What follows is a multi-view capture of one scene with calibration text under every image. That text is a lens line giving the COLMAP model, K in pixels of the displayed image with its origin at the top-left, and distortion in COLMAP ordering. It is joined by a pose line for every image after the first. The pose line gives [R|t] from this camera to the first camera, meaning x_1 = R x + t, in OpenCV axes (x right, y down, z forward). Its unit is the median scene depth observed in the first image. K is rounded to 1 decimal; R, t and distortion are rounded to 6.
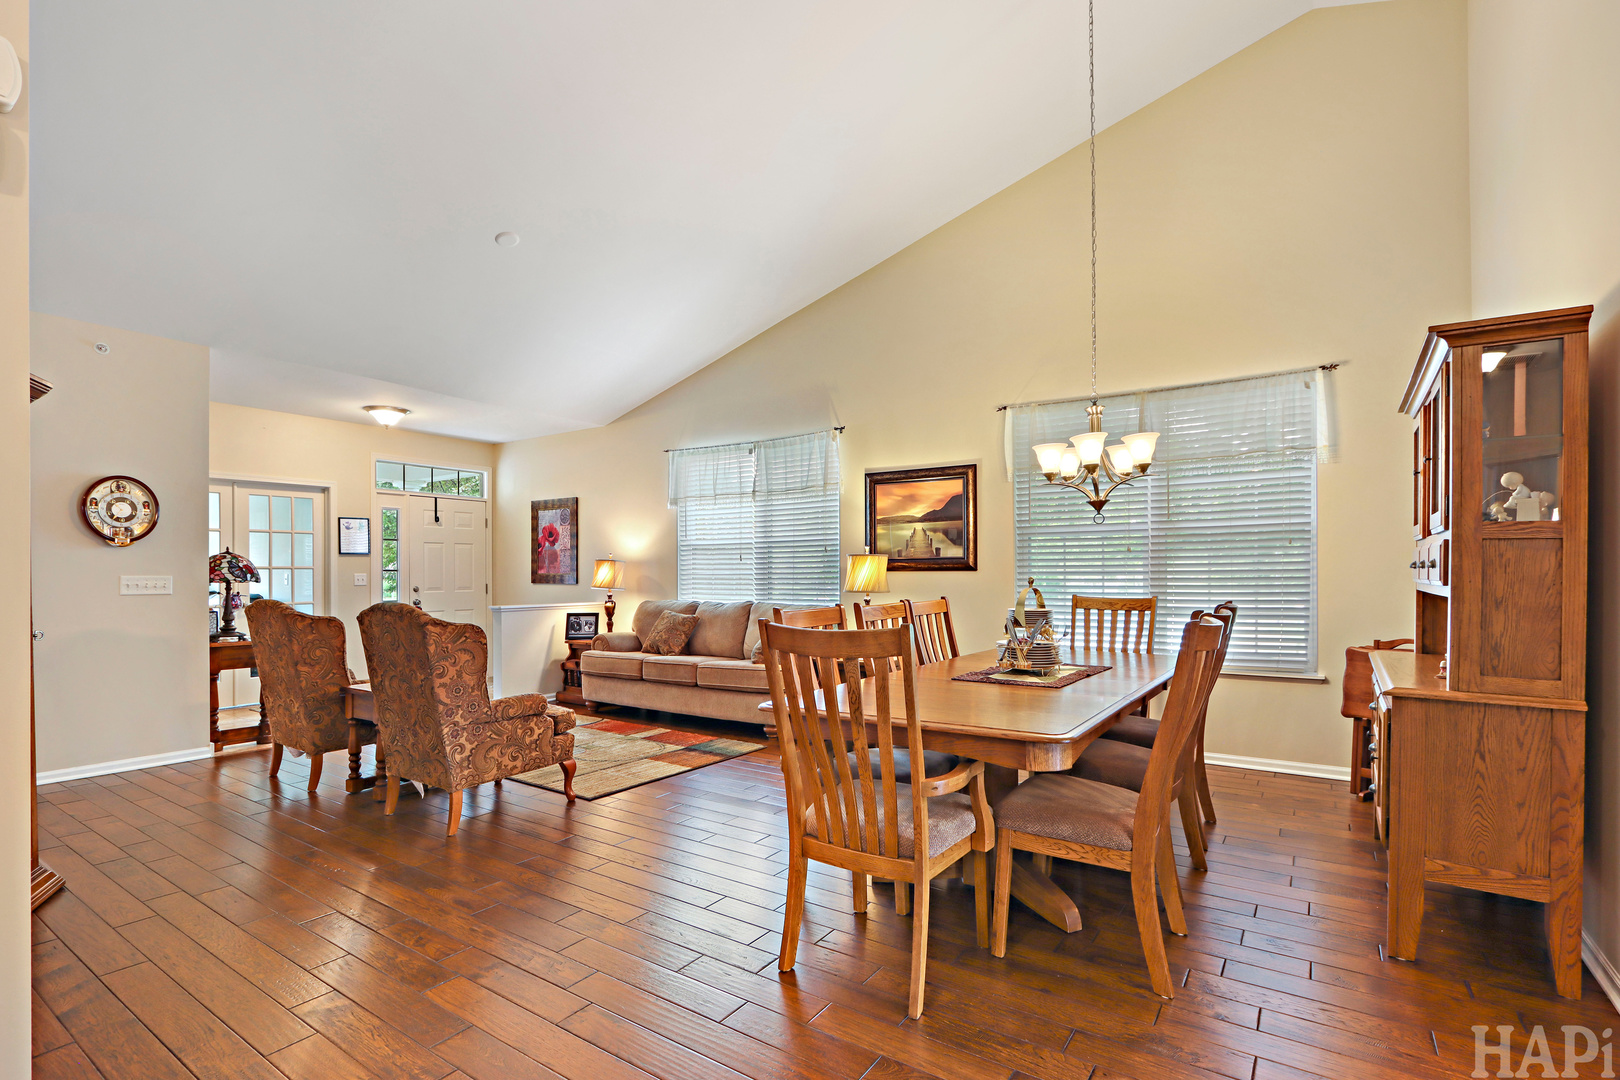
lens RADIAL K [[767.9, 0, 825.9], [0, 767.9, 573.6], [0, 0, 1]] dist [-0.019417, 0.000984]
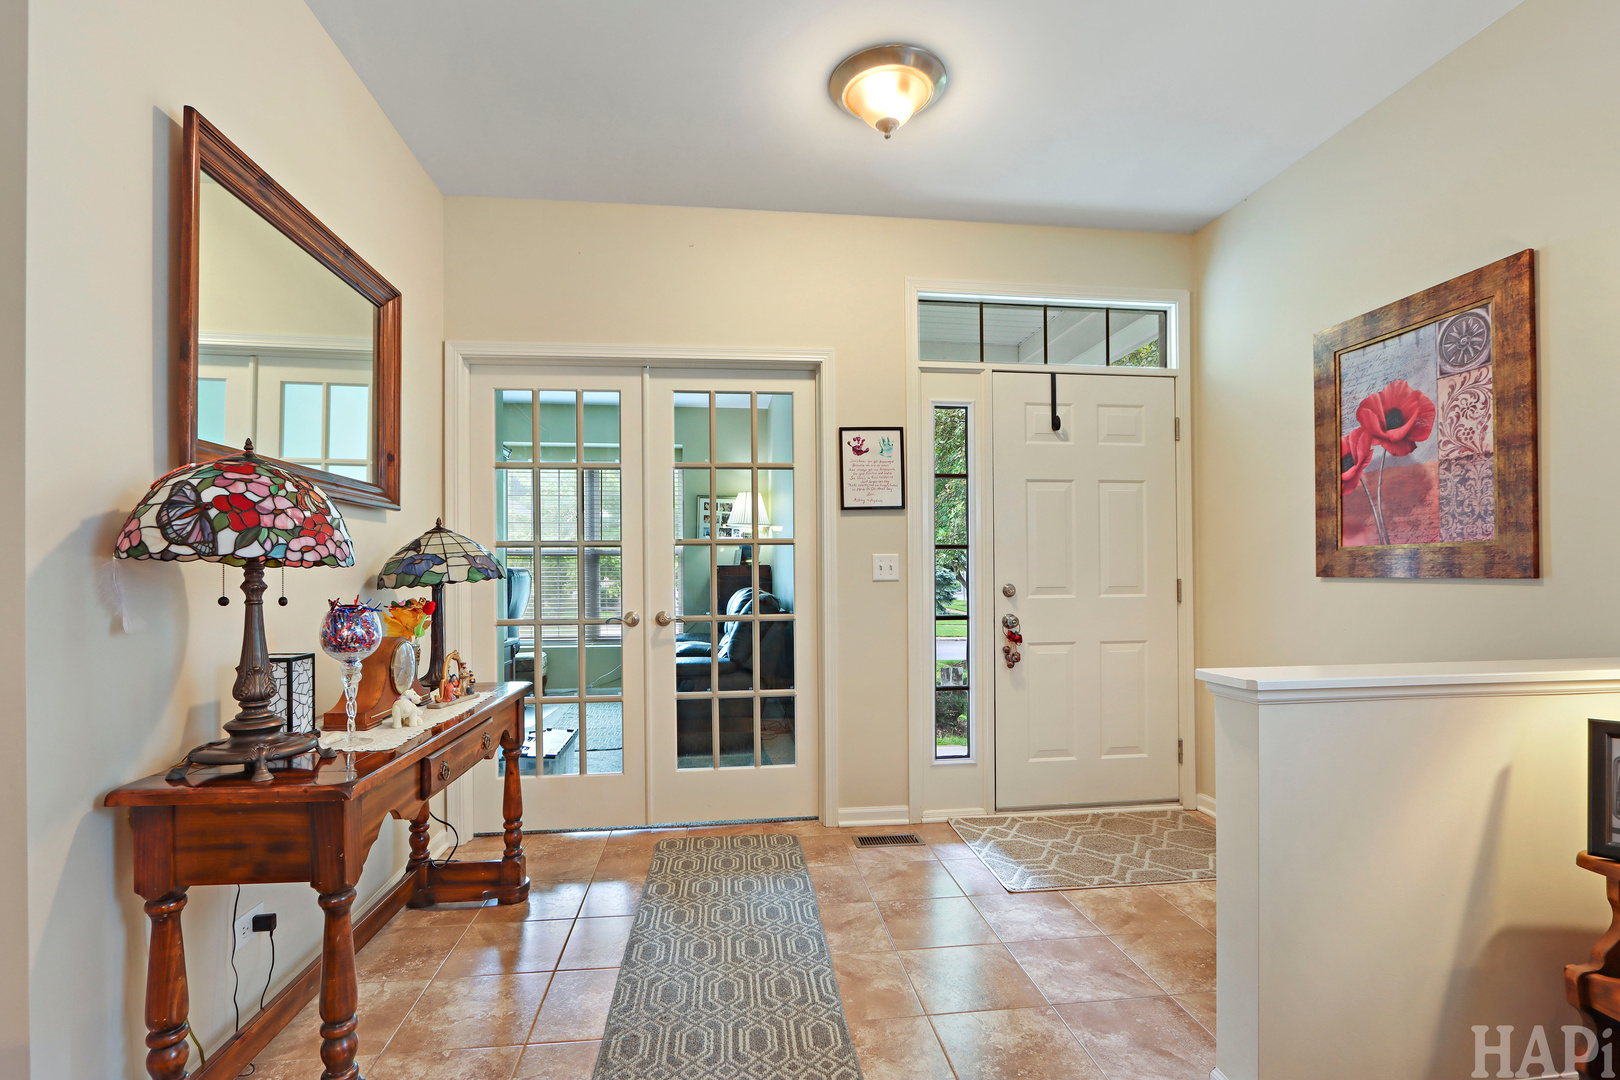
lens RADIAL K [[767.9, 0, 787.6], [0, 767.9, 575.0], [0, 0, 1]] dist [-0.019417, 0.000984]
pose [[0.638180, 0.000082, -0.769888, -0.299964], [0.003275, 0.999991, 0.002821, 0.010698], [0.769881, -0.004322, 0.638173, 0.662314]]
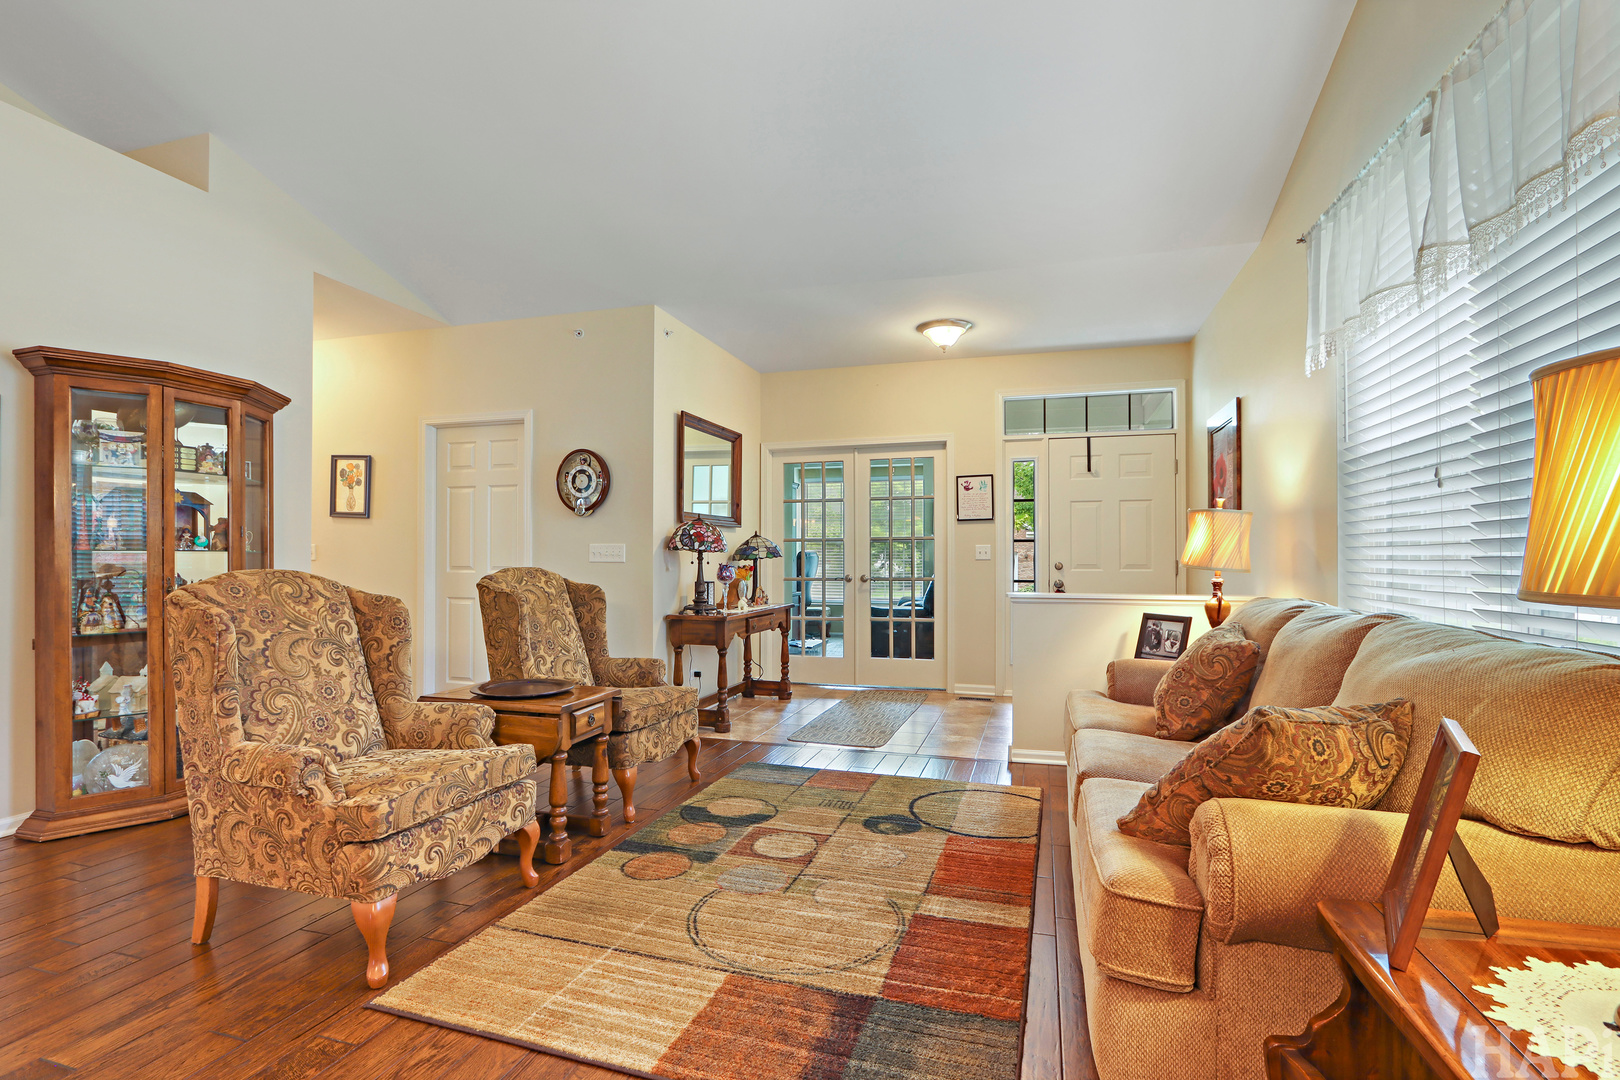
lens RADIAL K [[767.9, 0, 779.9], [0, 767.9, 558.5], [0, 0, 1]] dist [-0.019417, 0.000984]
pose [[0.266436, 0.005324, -0.963838, 0.102432], [-0.002183, 0.999986, 0.004920, 0.010656], [0.963850, 0.000794, 0.266444, 0.573808]]
